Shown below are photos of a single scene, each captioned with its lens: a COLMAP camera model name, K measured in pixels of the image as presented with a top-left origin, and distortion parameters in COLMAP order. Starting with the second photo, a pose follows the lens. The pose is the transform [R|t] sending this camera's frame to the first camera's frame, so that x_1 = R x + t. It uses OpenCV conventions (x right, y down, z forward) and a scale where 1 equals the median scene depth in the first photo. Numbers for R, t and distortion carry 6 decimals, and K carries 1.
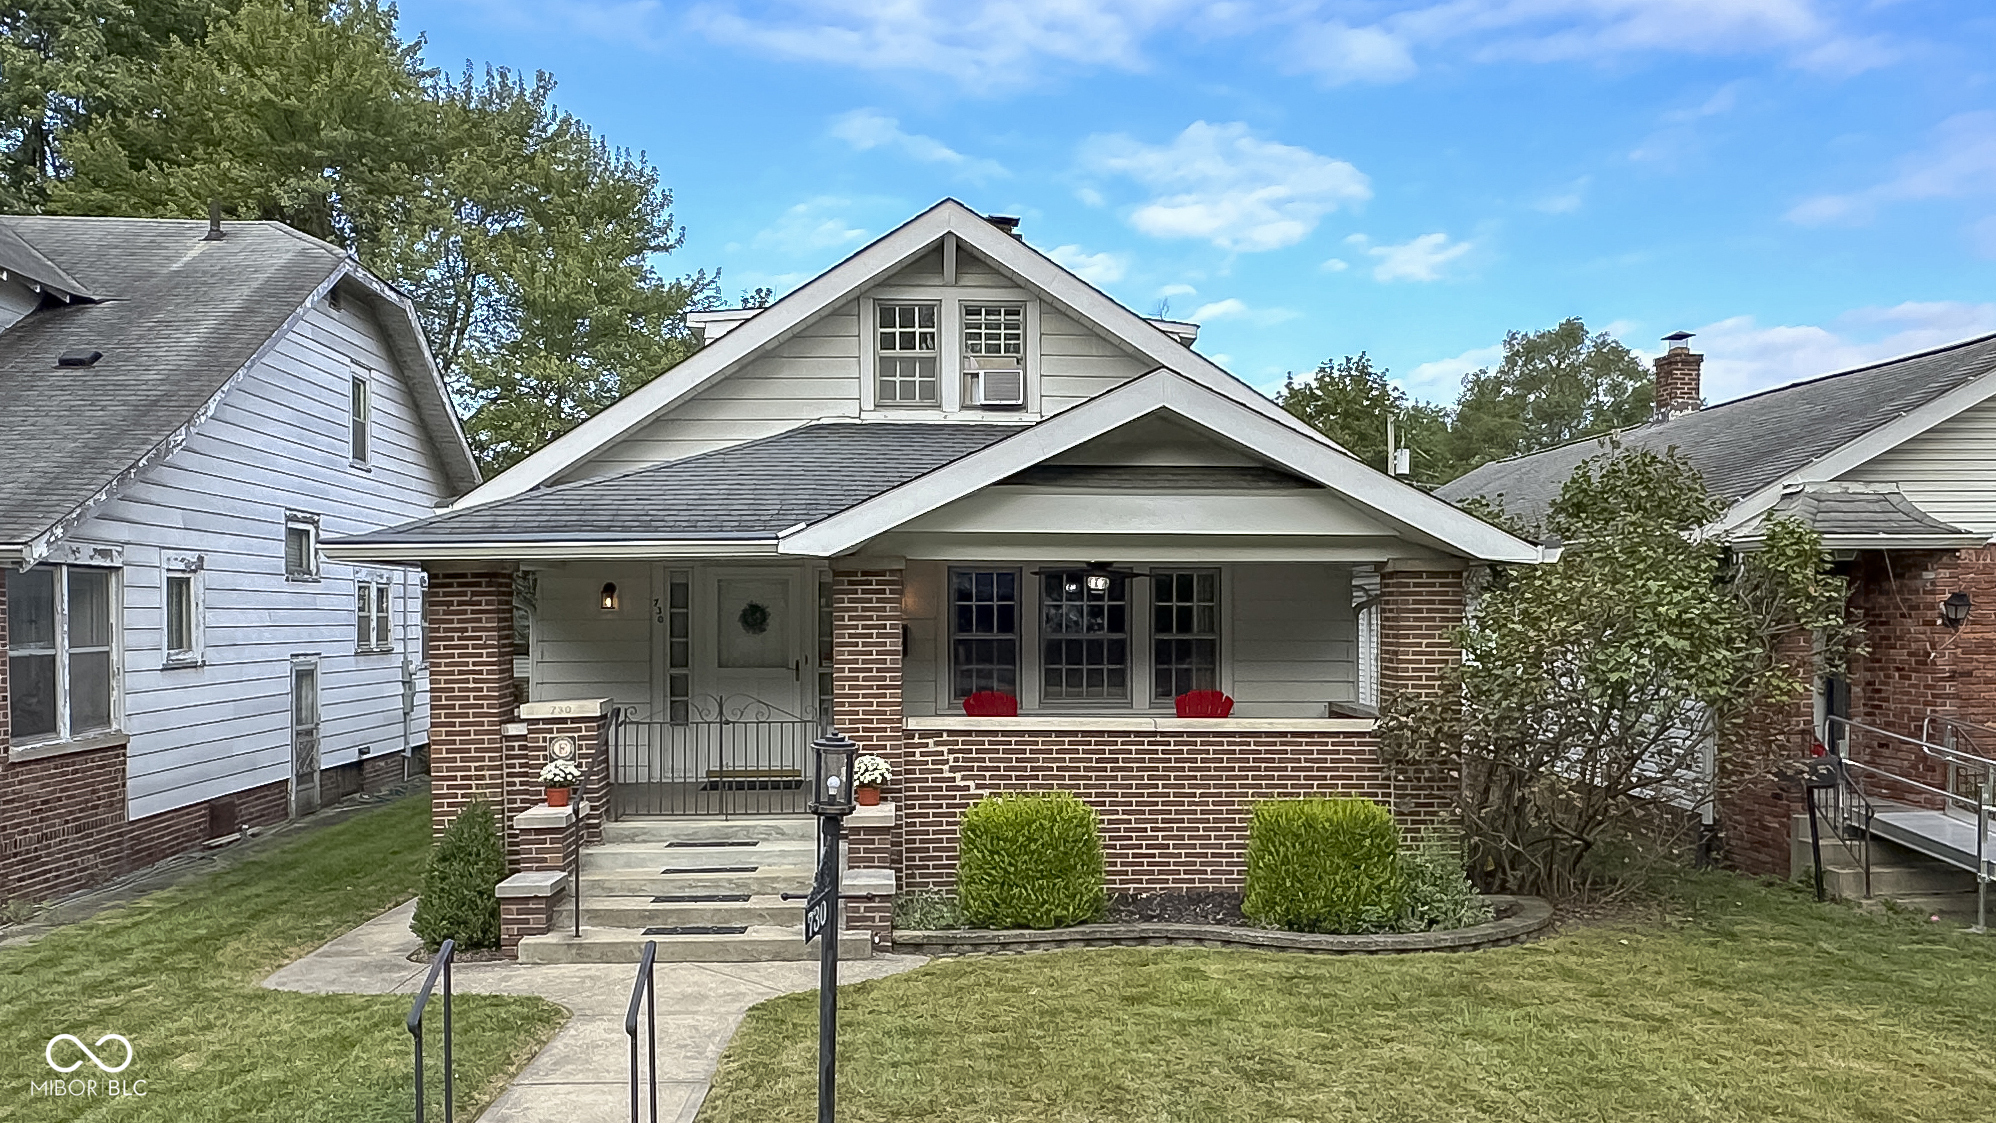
lens RADIAL K [[1567.5, 0, 996.1], [0, 1567.5, 614.1], [0, 0, 1]] dist [-0.000150, 0.001514]
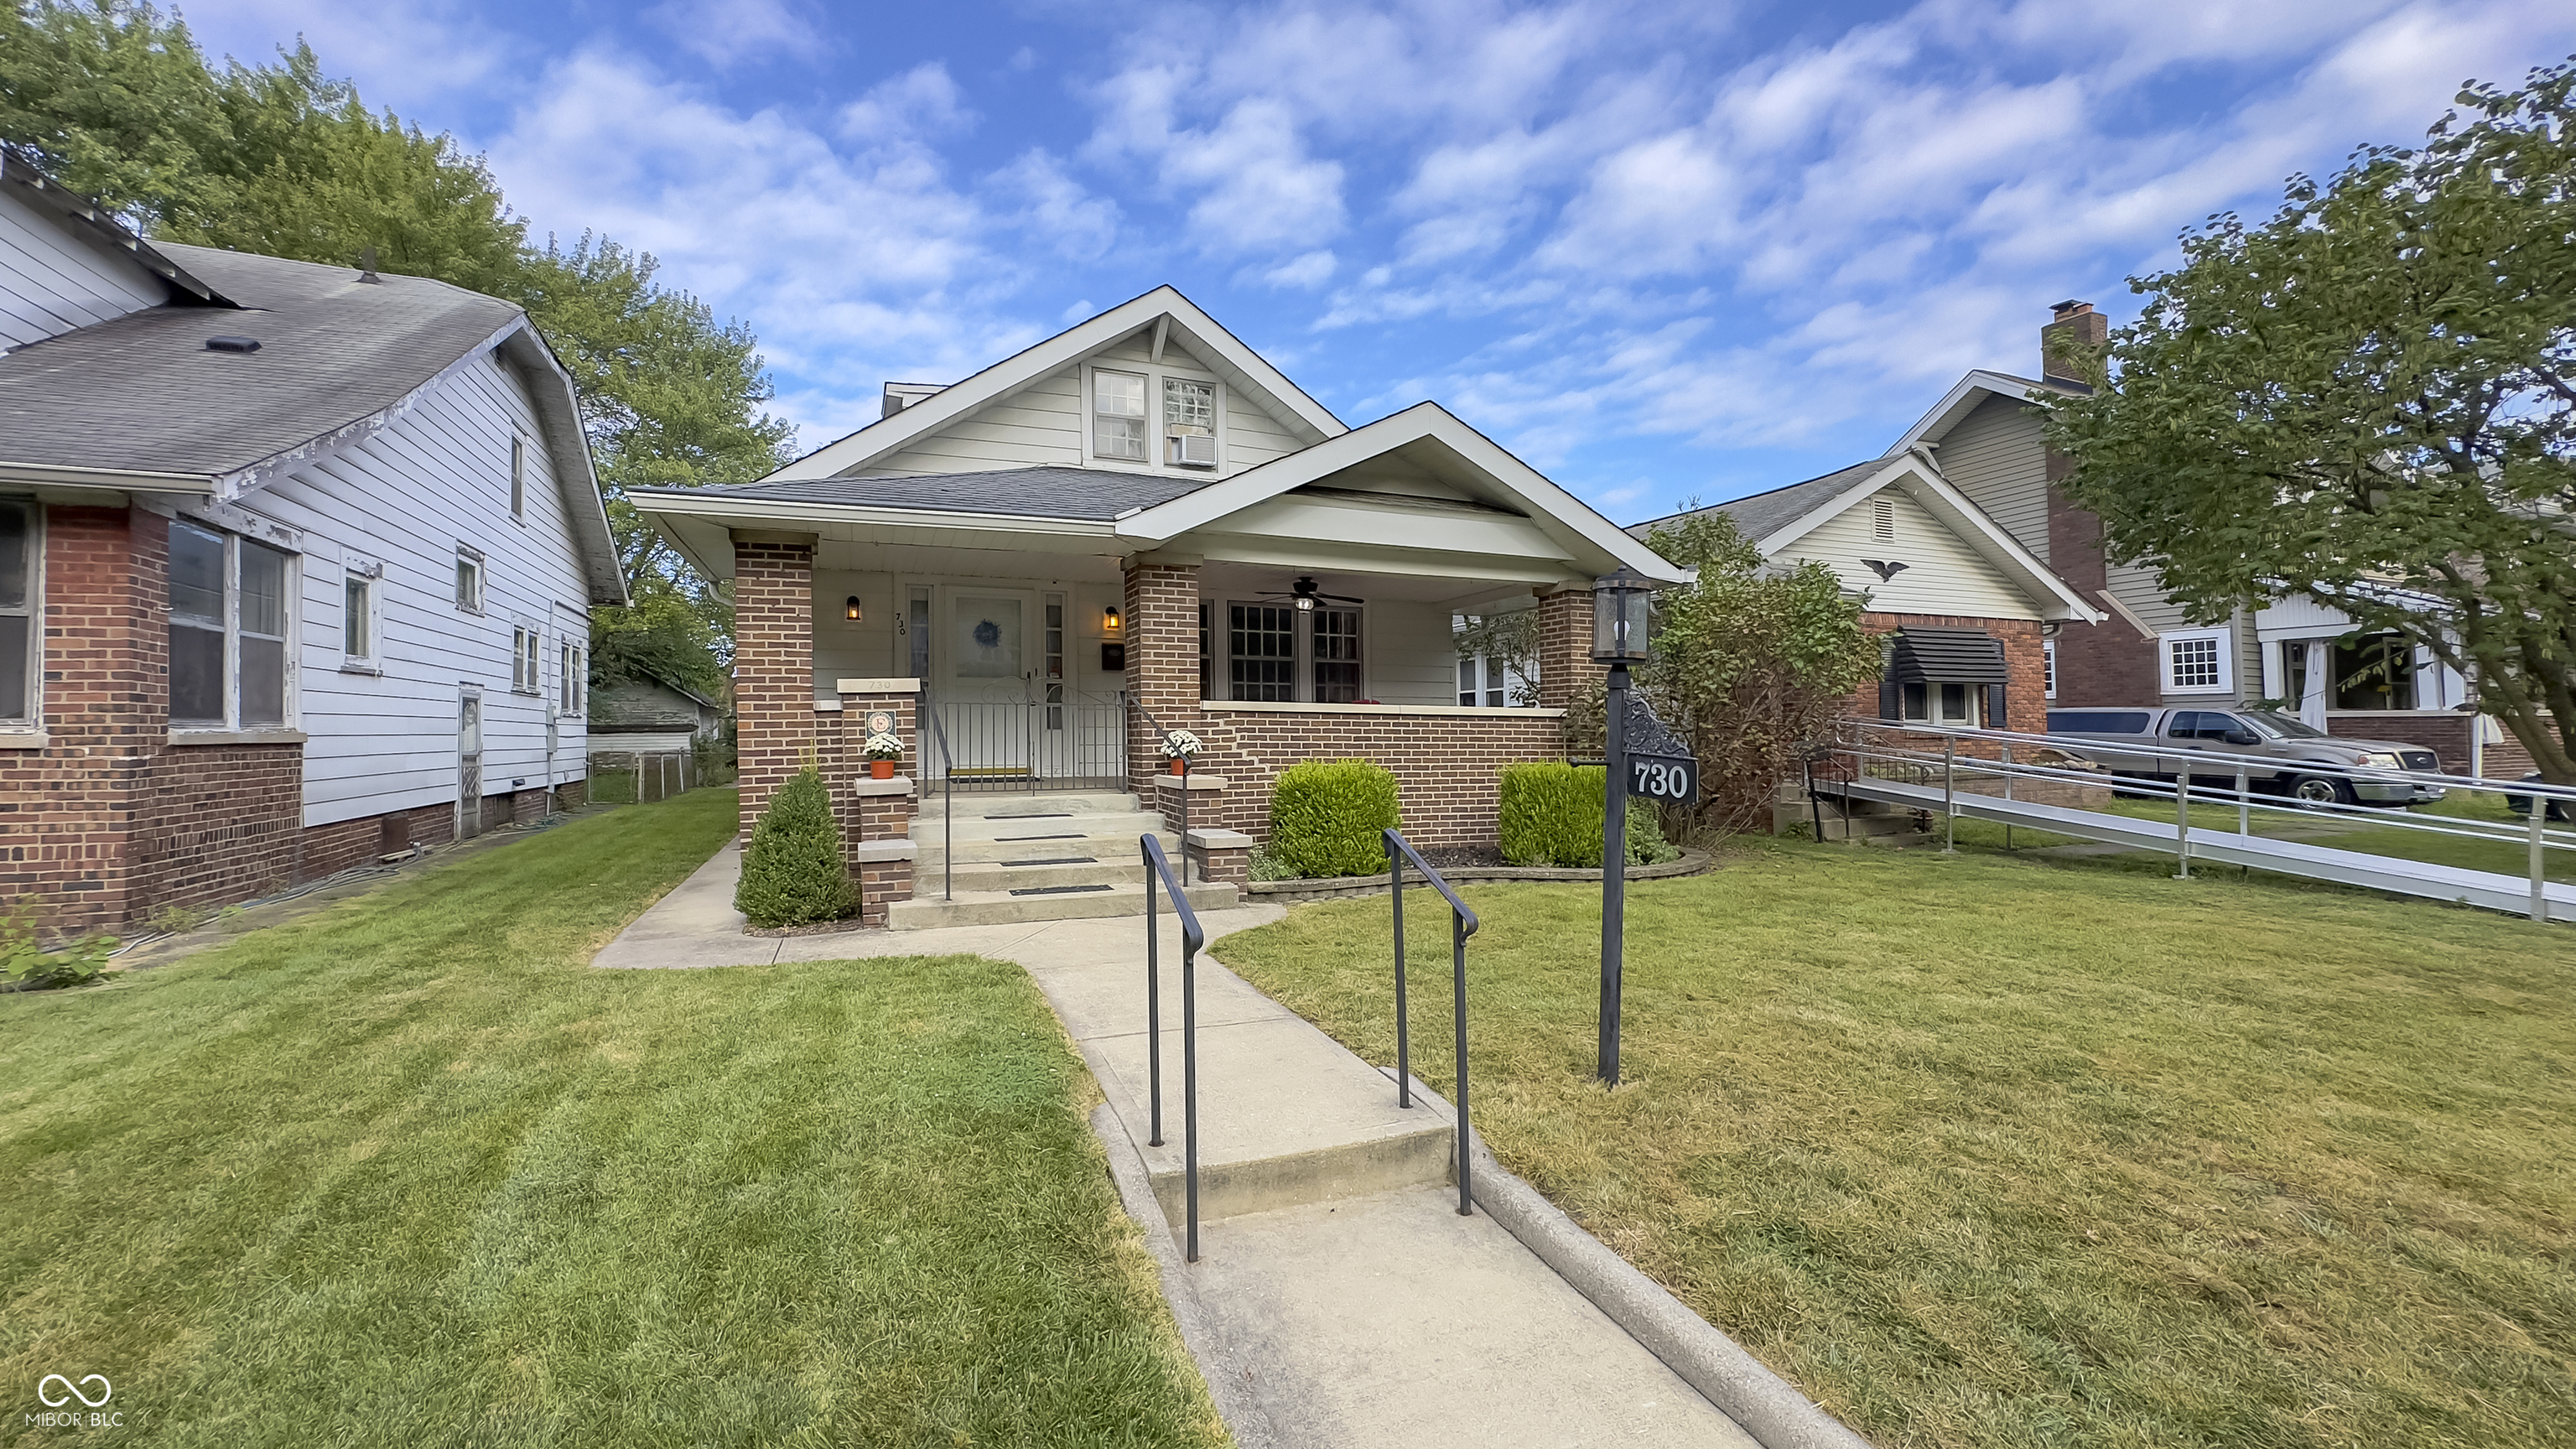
lens RADIAL K [[1027.1, 0, 1248.9], [0, 1027.1, 707.3], [0, 0, 1]] dist [-0.002286, -0.000176]
pose [[0.948556, 0.009259, 0.316474, -0.226481], [-0.001152, 0.999667, -0.025794, 0.079871], [-0.316607, 0.024102, 0.948250, 0.260836]]
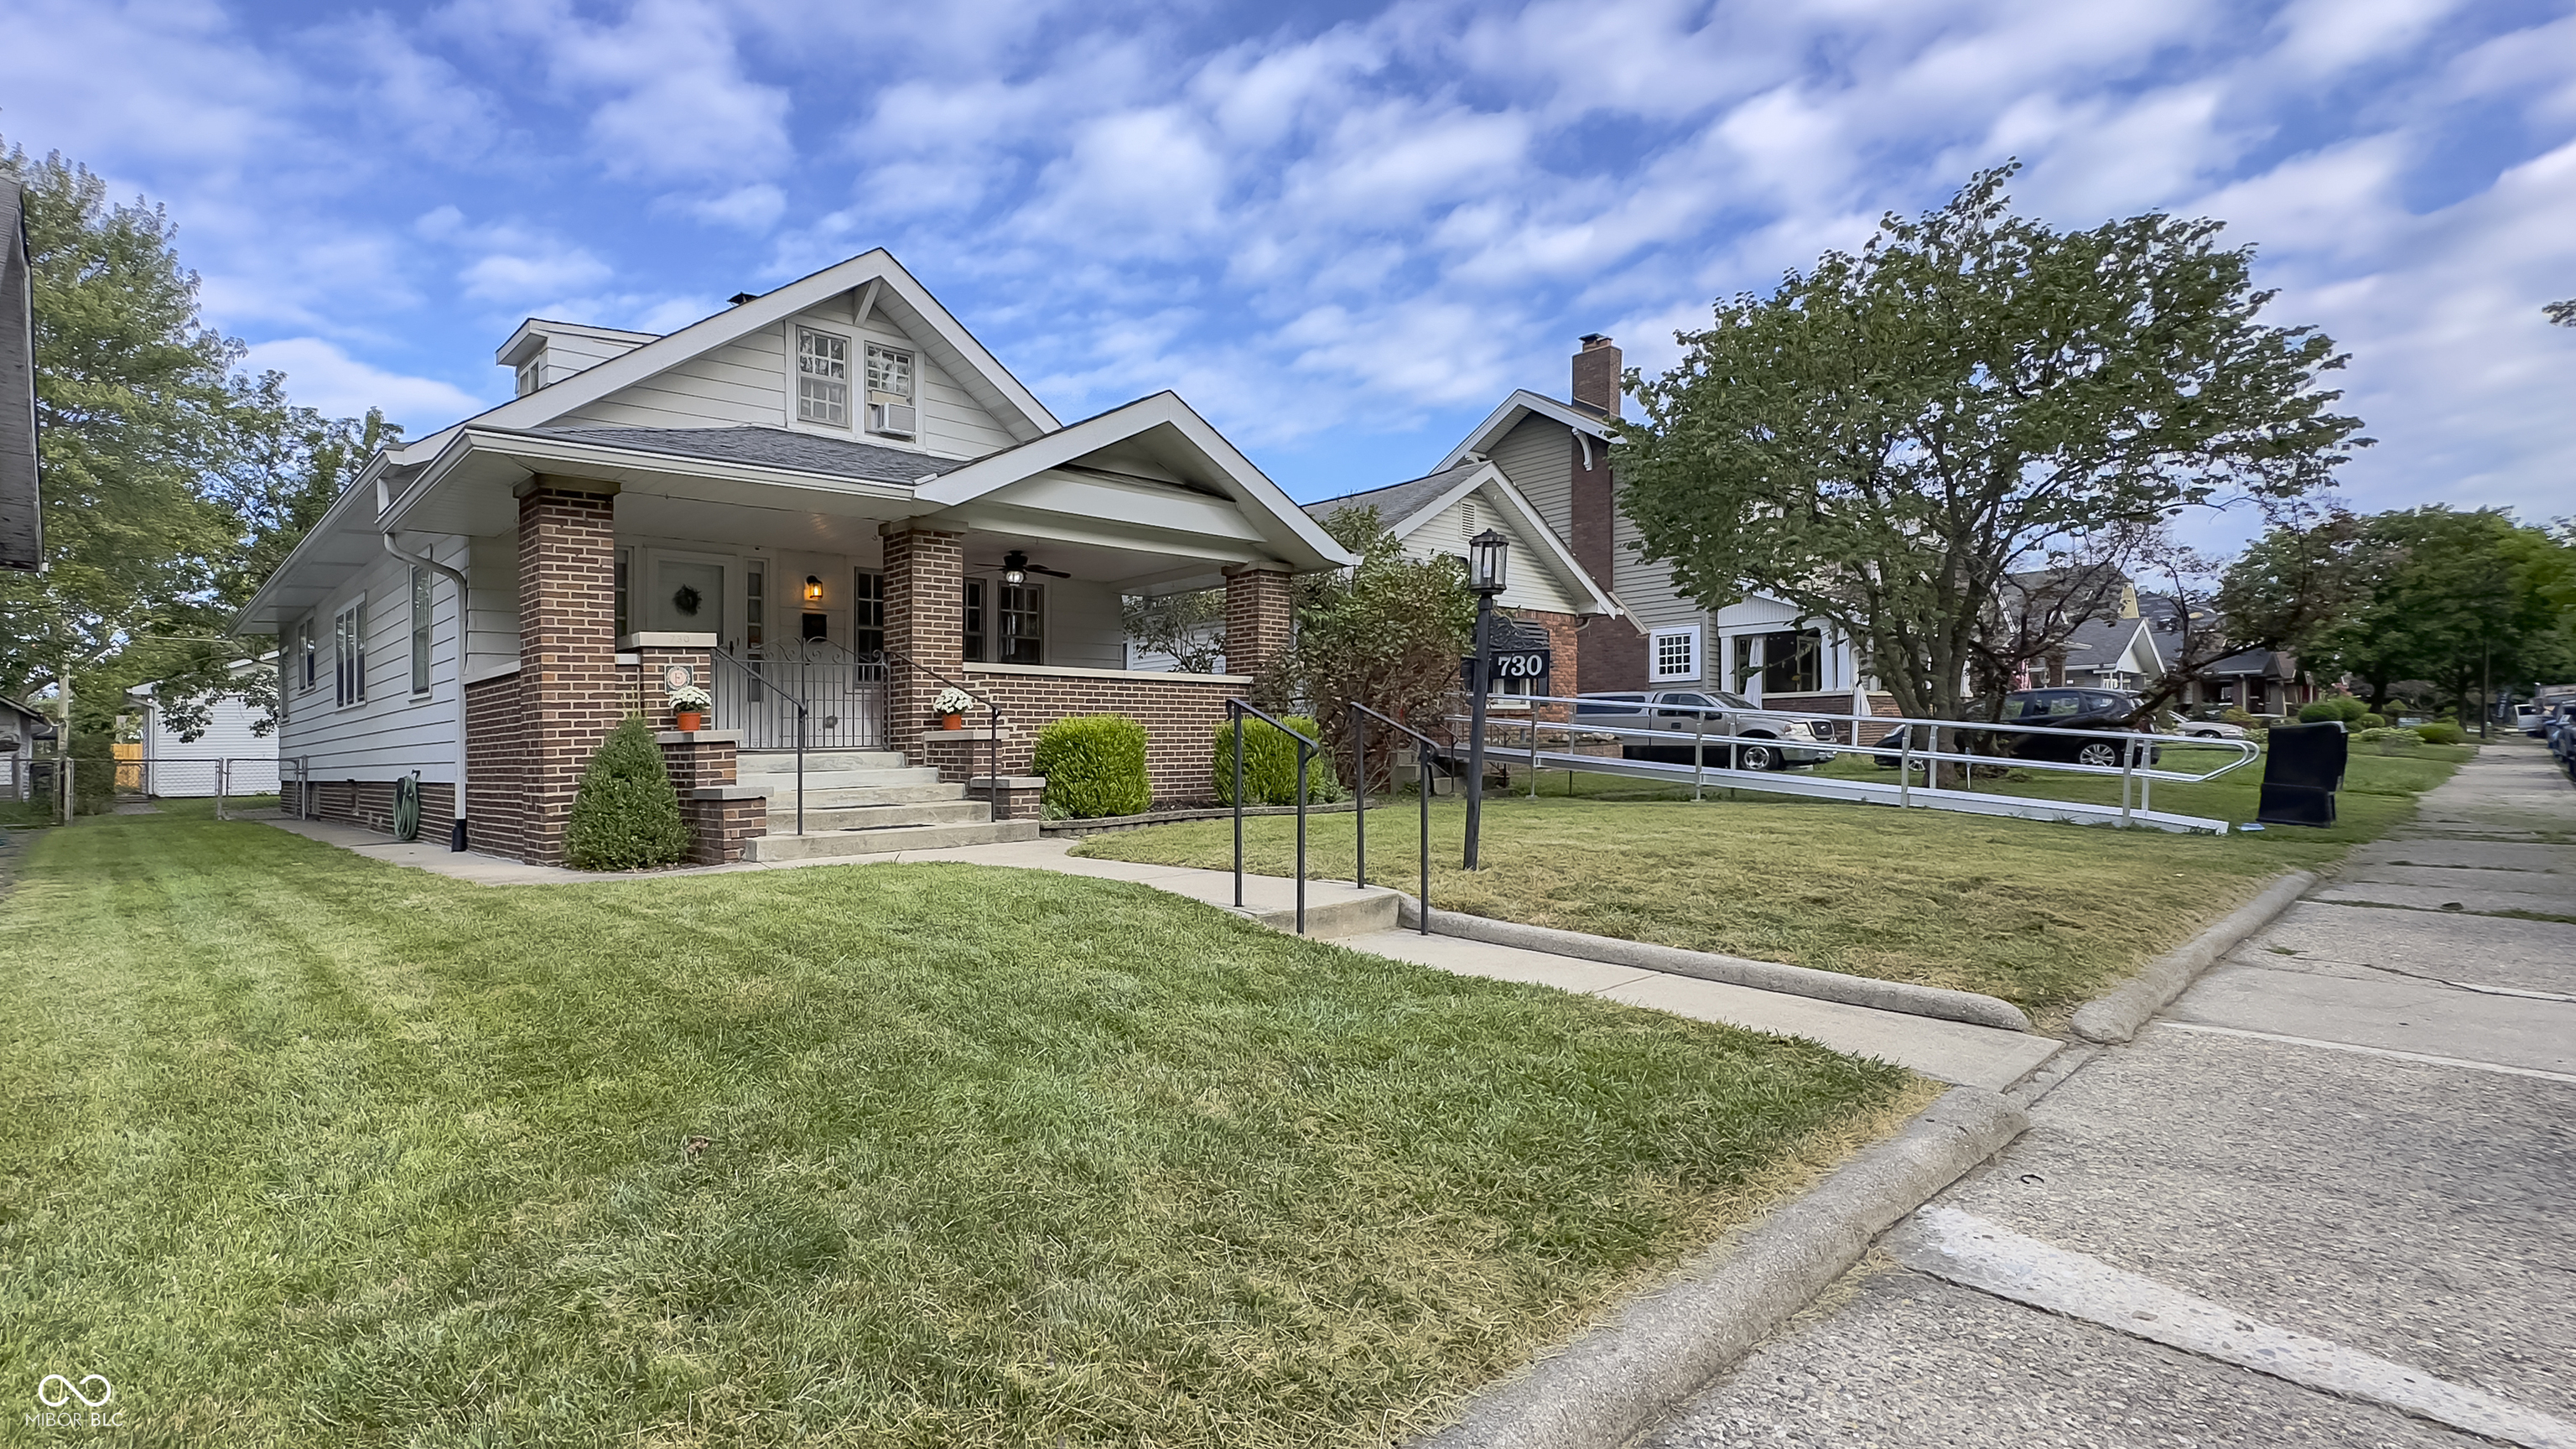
lens RADIAL K [[1161.1, 0, 1077.2], [0, 1161.1, 792.6], [0, 0, 1]] dist [-0.000025, 0.000038]
pose [[0.813466, -0.034365, 0.580596, -0.439122], [0.016284, 0.999207, 0.036327, 0.118871], [-0.581384, -0.020096, 0.813381, 0.206047]]
